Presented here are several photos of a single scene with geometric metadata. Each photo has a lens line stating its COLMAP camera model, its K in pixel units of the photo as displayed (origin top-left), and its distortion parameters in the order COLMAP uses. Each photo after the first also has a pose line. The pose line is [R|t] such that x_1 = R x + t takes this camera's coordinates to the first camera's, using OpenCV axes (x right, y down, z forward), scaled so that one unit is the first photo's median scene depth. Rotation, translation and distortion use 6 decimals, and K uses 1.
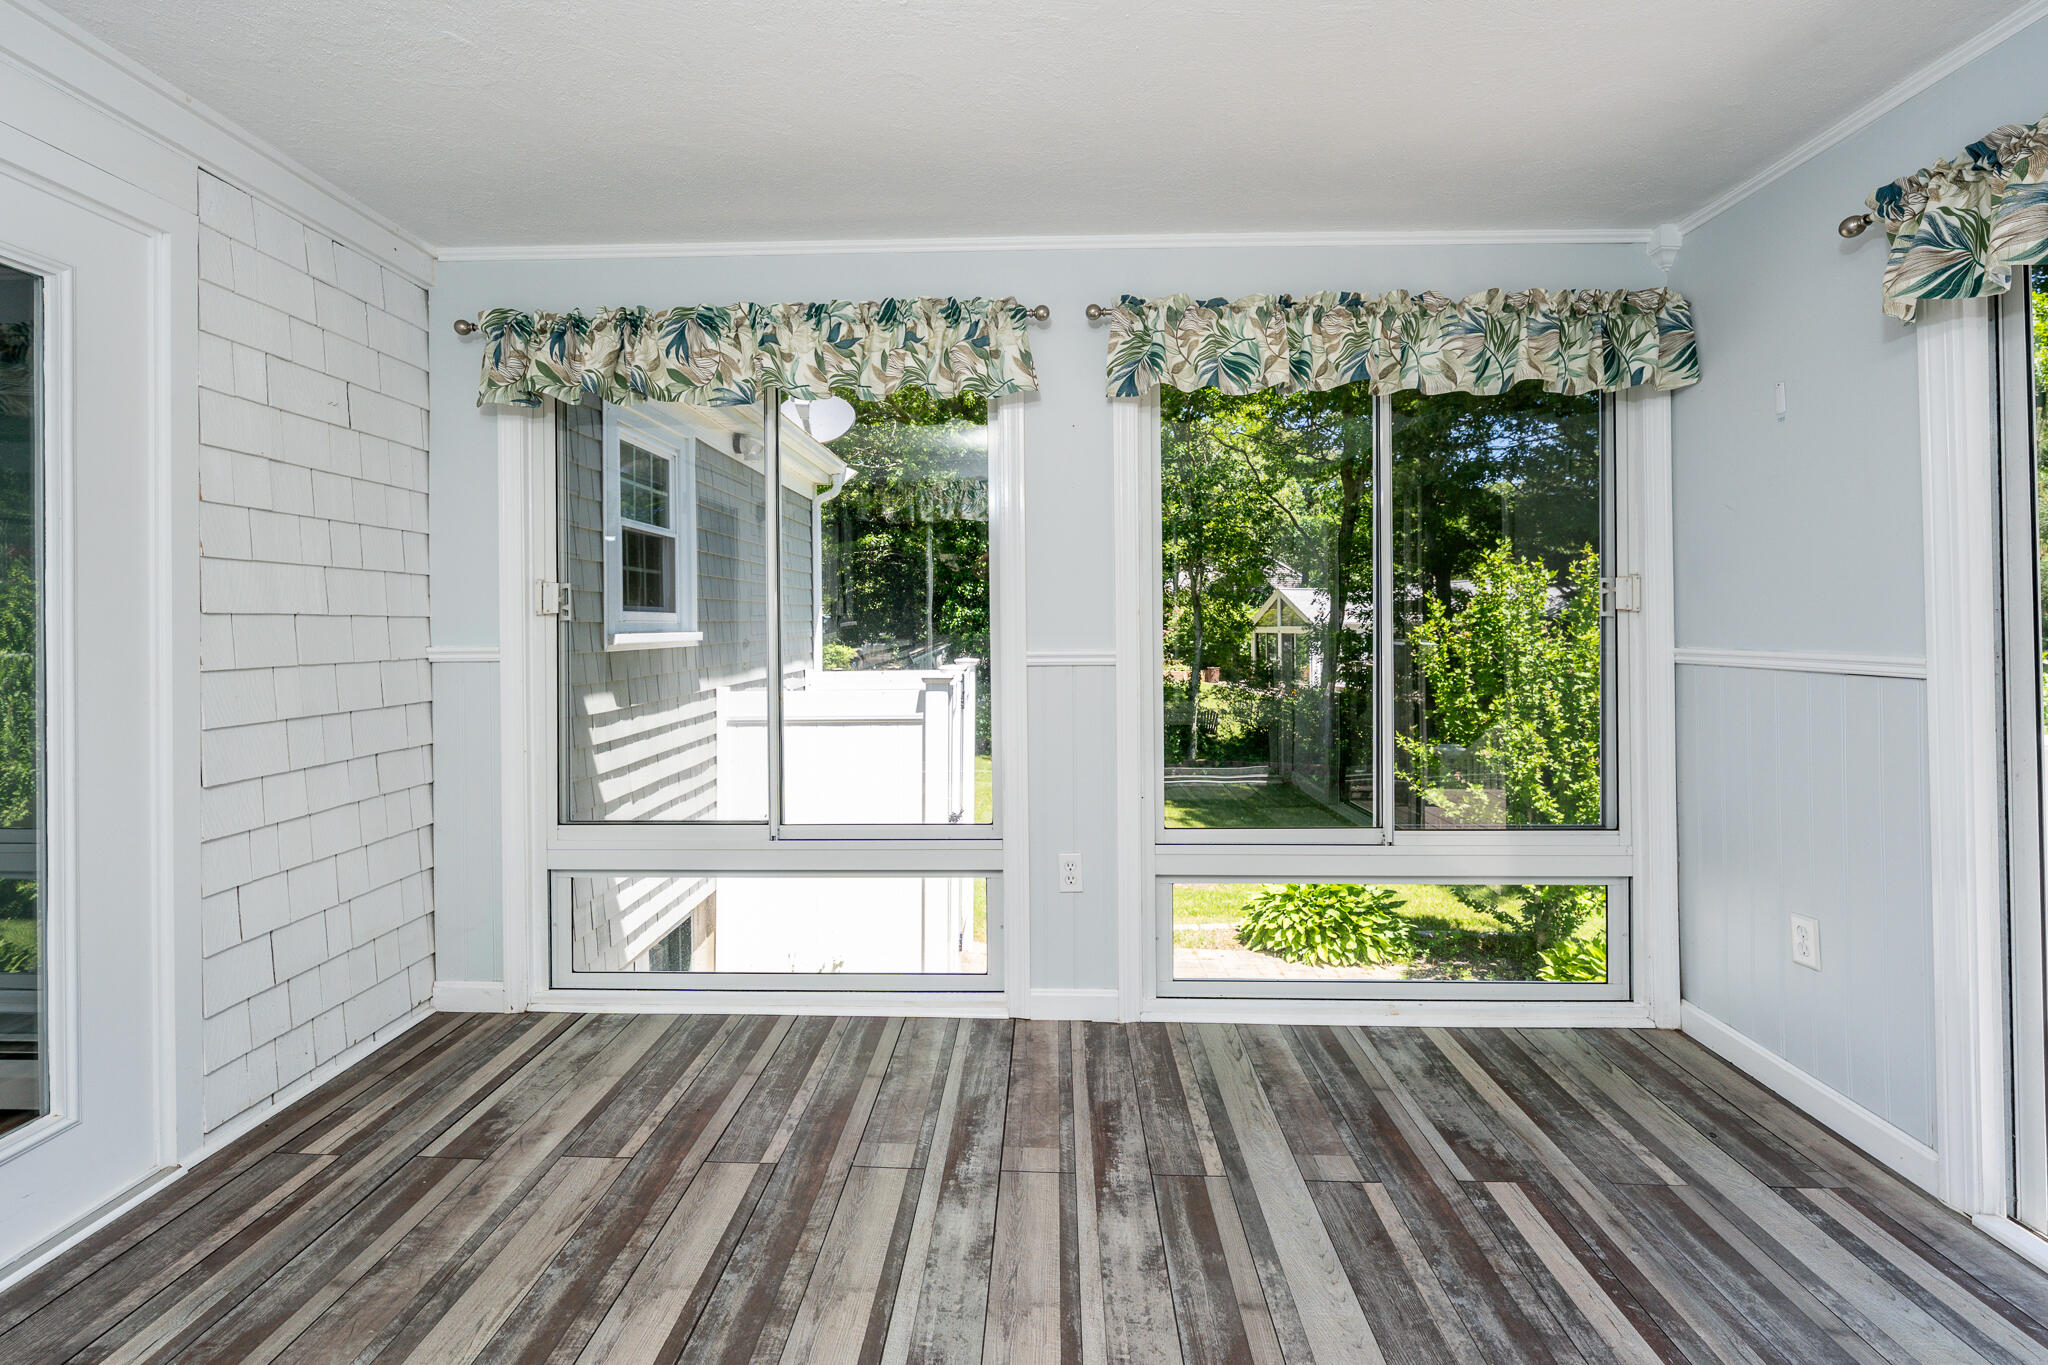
lens RADIAL K [[880.0, 0, 1018.6], [0, 880.0, 617.6], [0, 0, 1]] dist [0.001458, 0.000121]
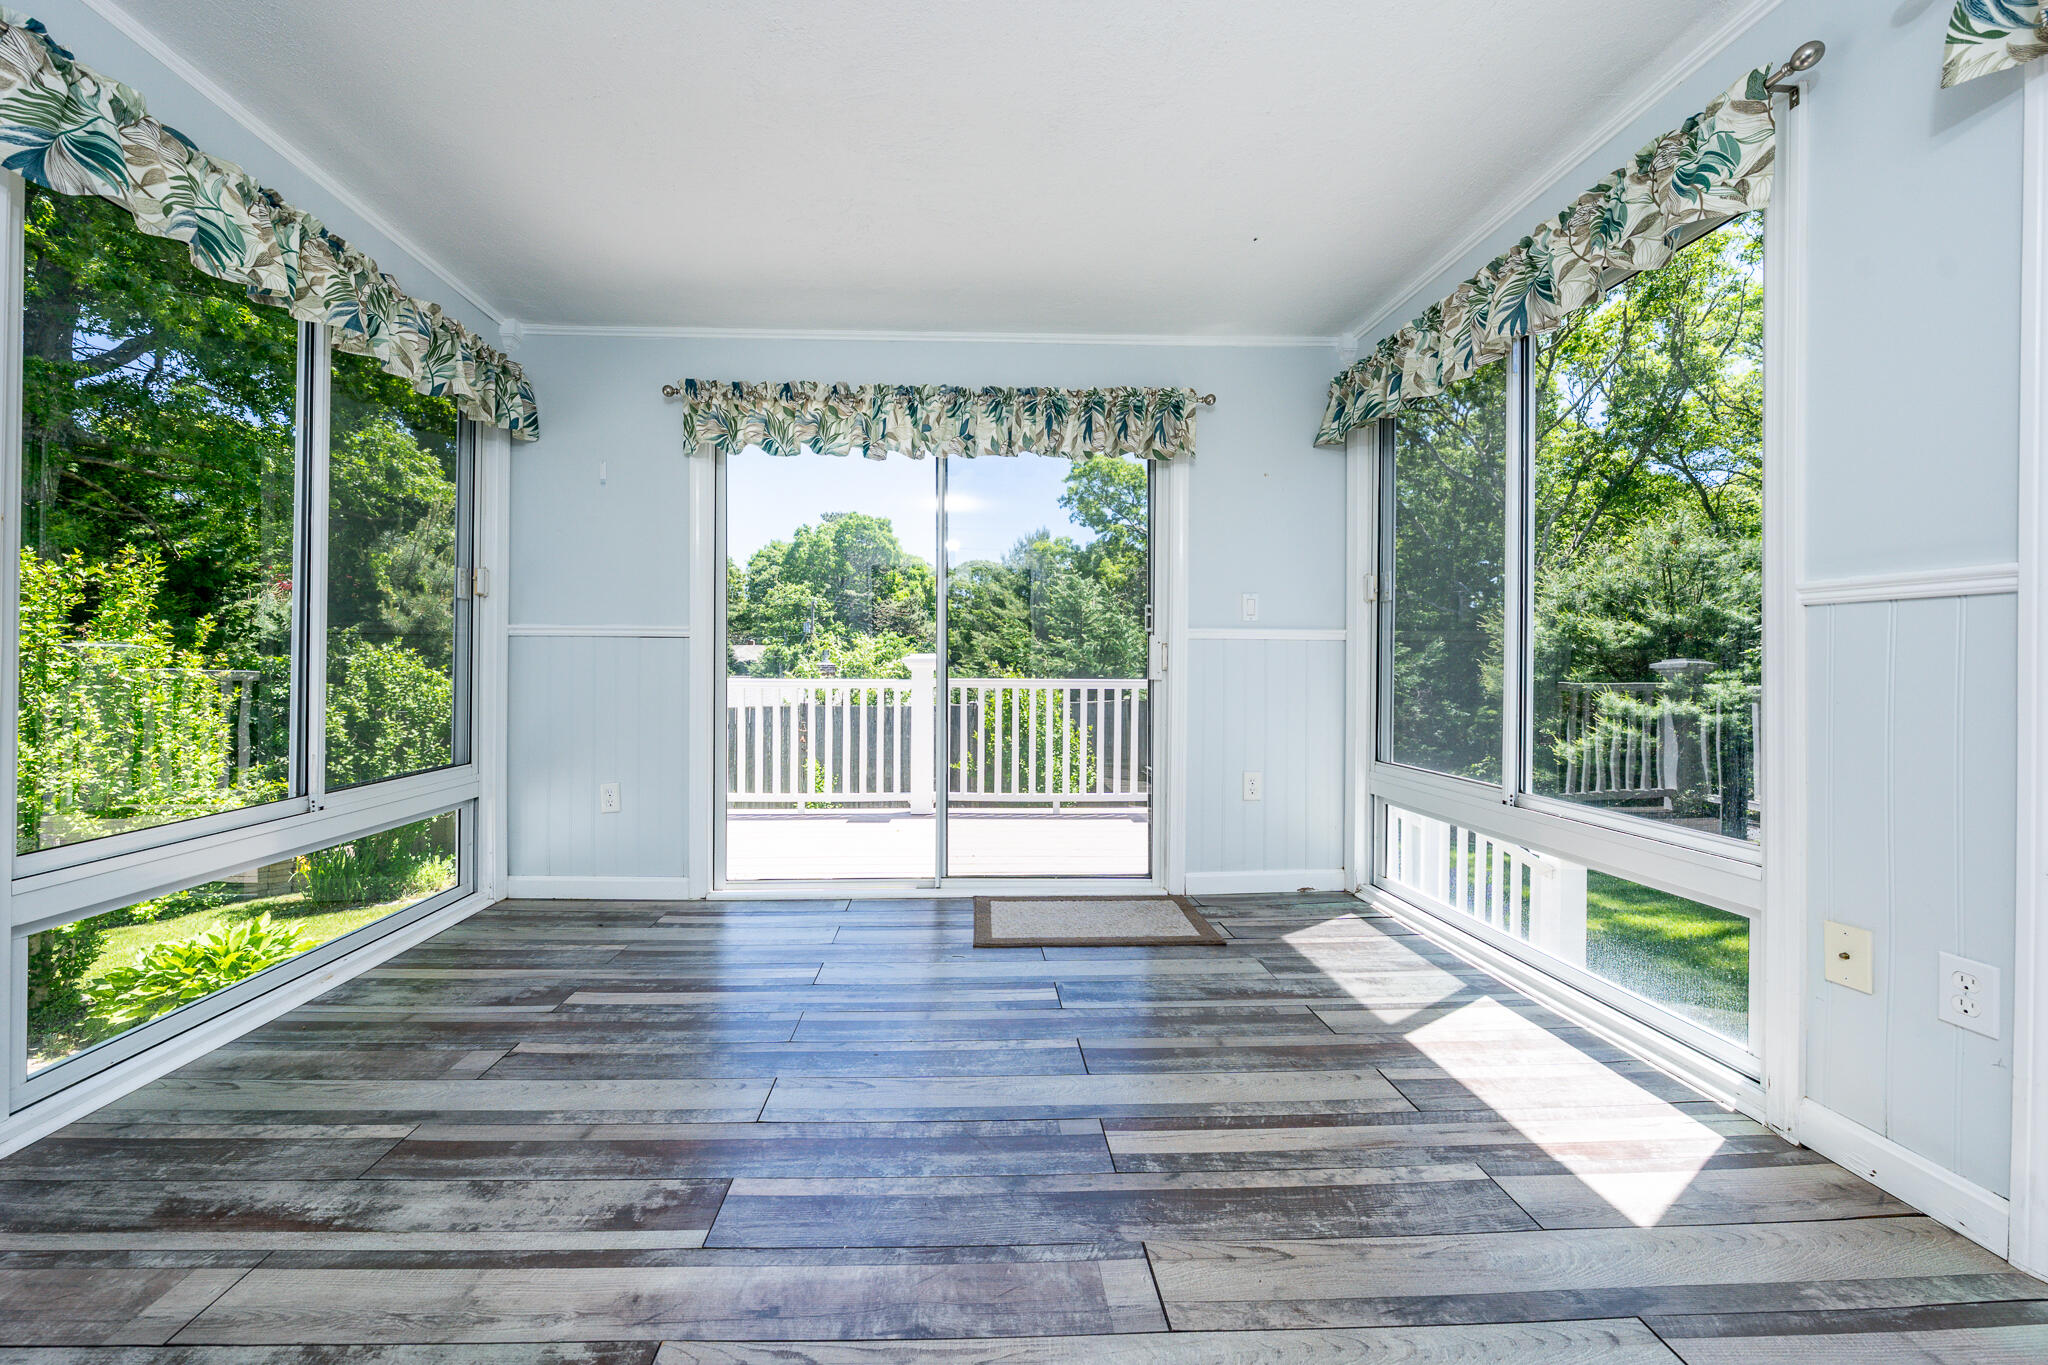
lens RADIAL K [[717.8, 0, 981.7], [0, 717.8, 667.9], [0, 0, 1]] dist [0.001934, 0.000413]
pose [[-0.073939, 0.000495, 0.997263, -0.576857], [-0.011384, 0.999934, -0.001340, 0.124428], [-0.997198, -0.011452, -0.073928, 0.437065]]
